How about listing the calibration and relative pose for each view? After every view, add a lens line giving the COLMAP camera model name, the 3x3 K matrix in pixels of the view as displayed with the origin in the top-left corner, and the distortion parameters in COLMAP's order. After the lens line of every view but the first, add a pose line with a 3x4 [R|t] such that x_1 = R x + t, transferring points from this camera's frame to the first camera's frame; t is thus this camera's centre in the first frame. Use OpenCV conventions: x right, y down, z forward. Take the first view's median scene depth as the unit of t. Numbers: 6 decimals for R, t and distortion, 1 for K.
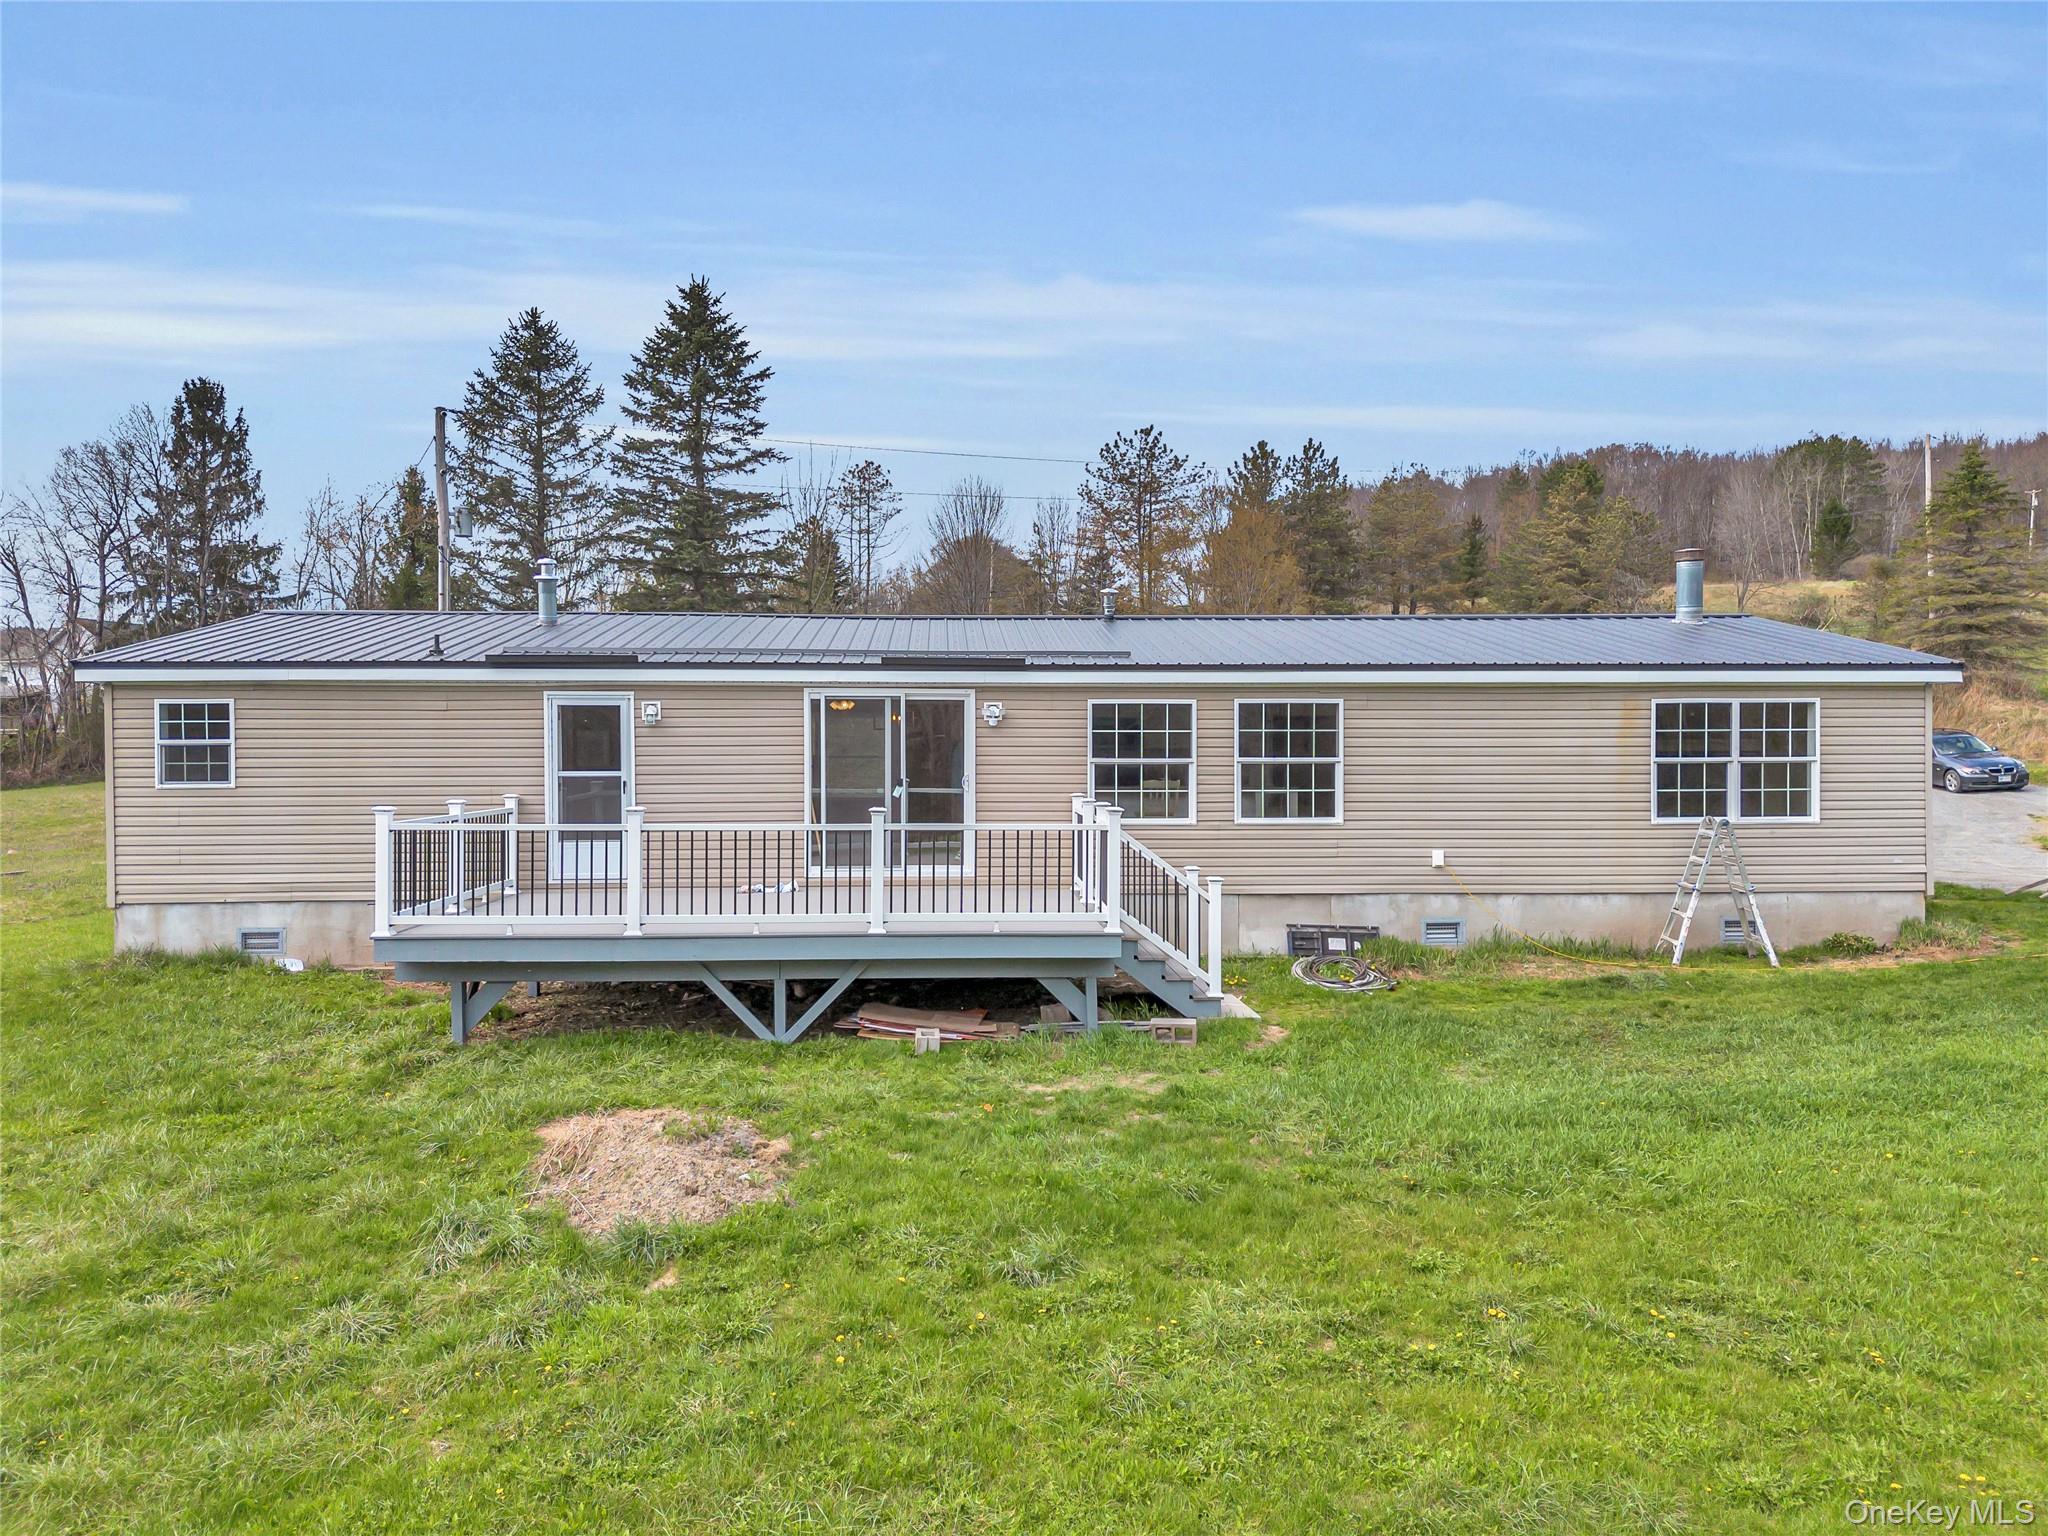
lens RADIAL K [[1449.1, 0, 1024.0], [0, 1449.1, 768.0], [0, 0, 1]] dist [0.001173, 0.000442]
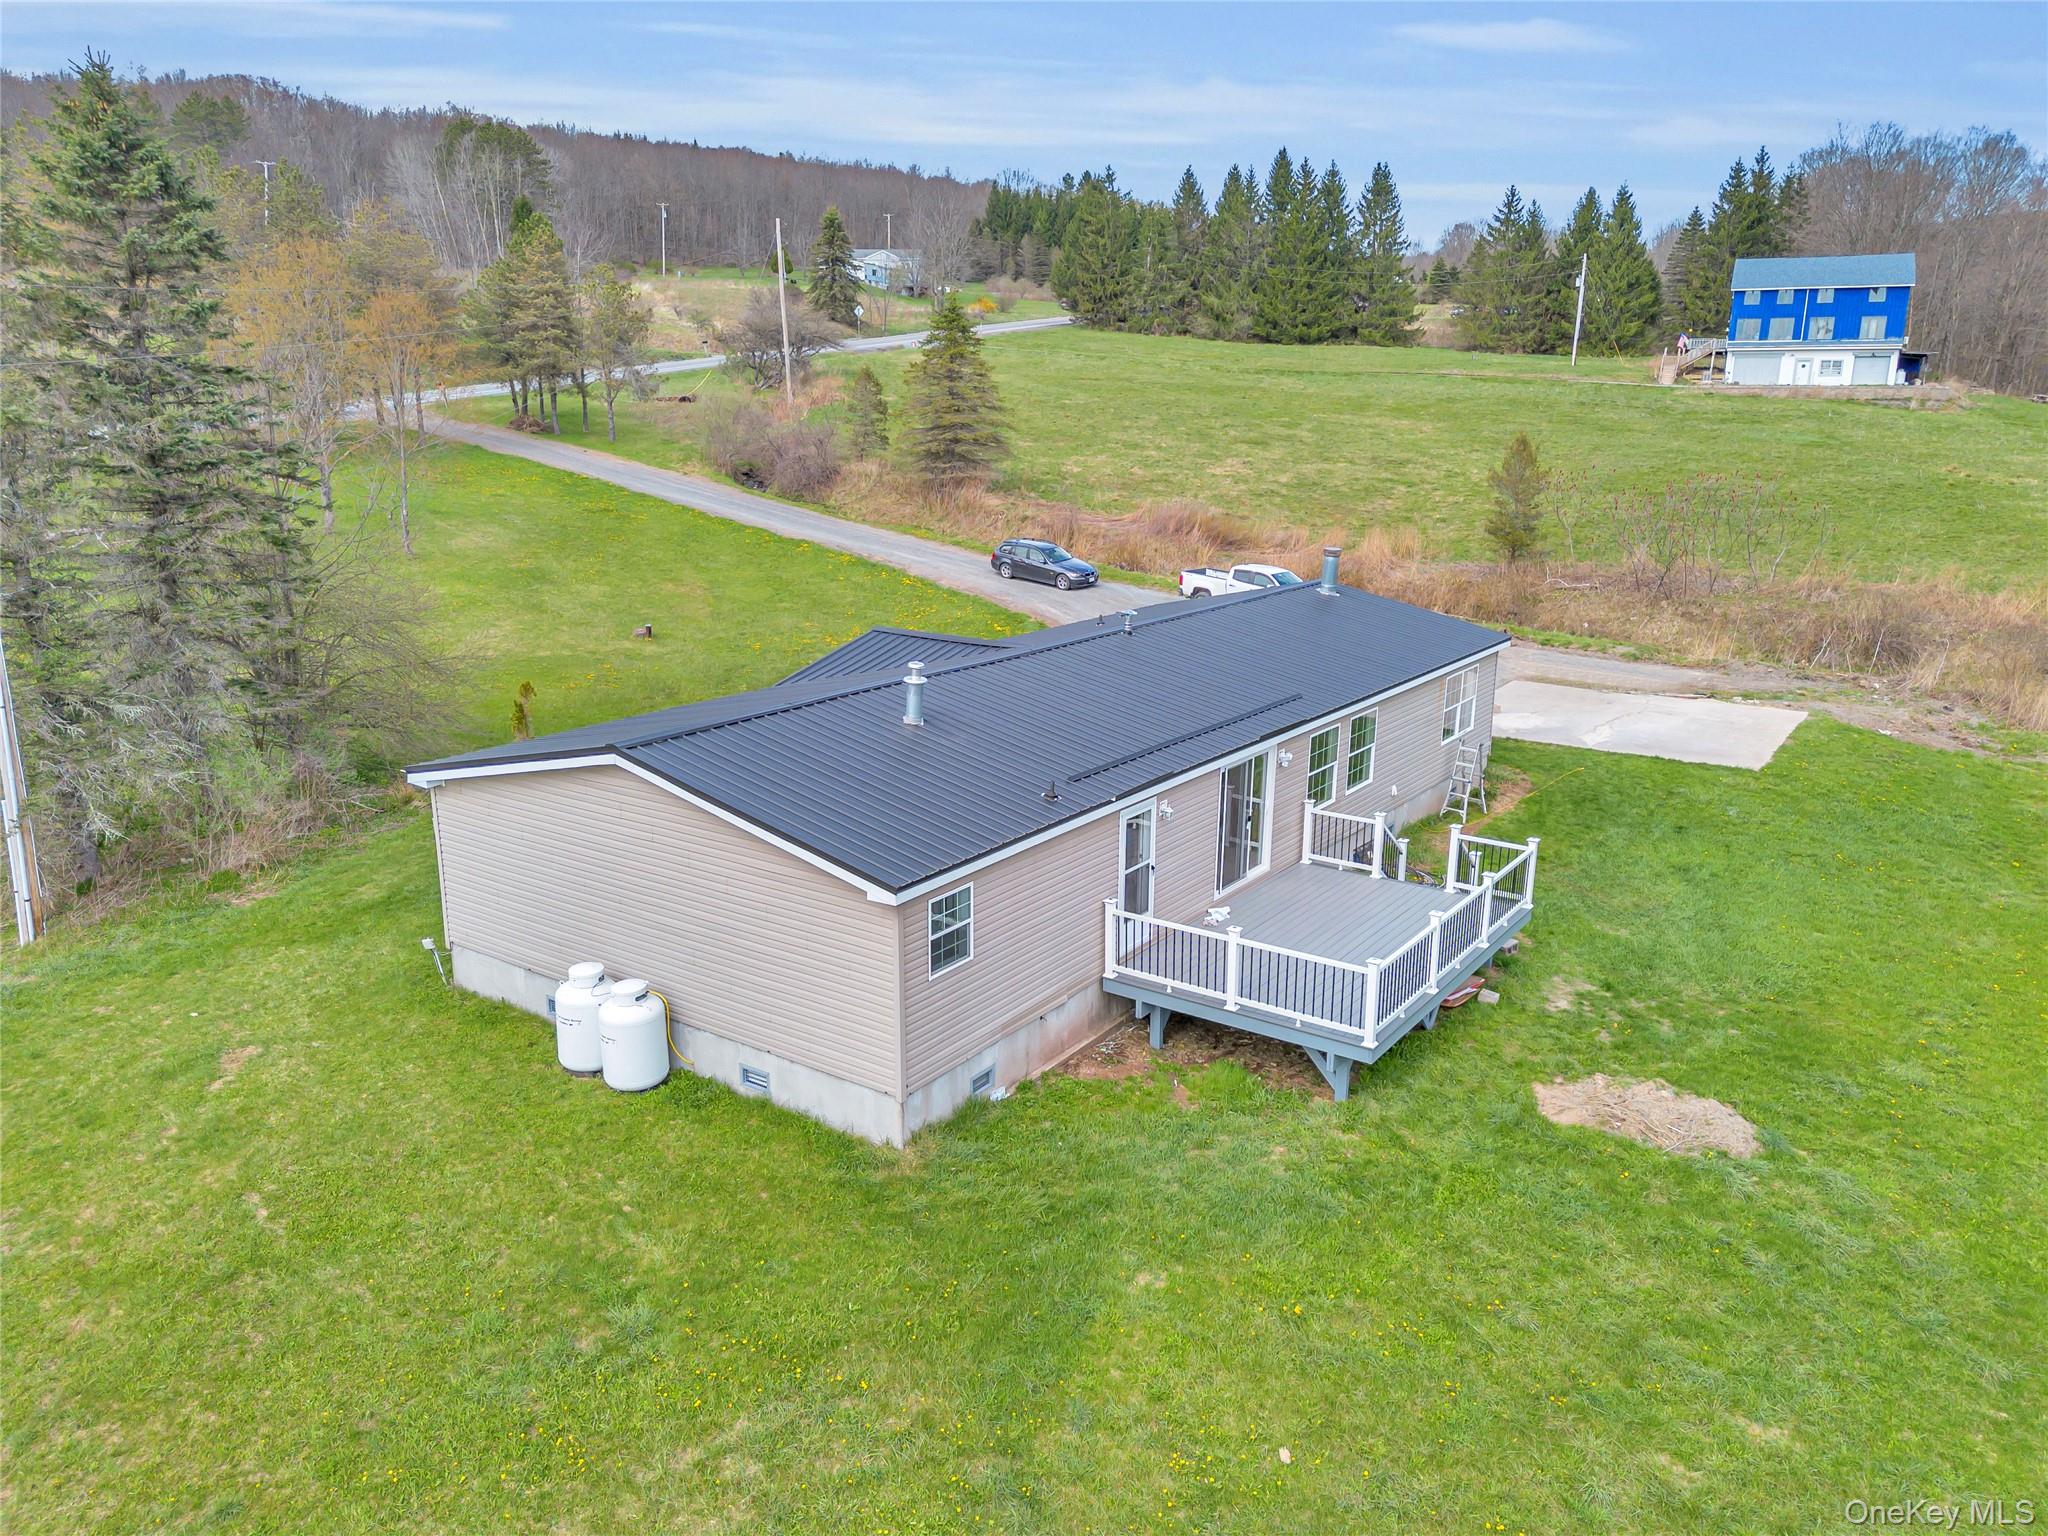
lens RADIAL K [[1449.1, 0, 1024.0], [0, 1449.1, 768.0], [0, 0, 1]] dist [0.001173, 0.000442]
pose [[0.596471, -0.190967, 0.779586, -0.803171], [-0.004410, 0.970489, 0.241105, -0.231012], [-0.802623, -0.147250, 0.578026, 0.221480]]
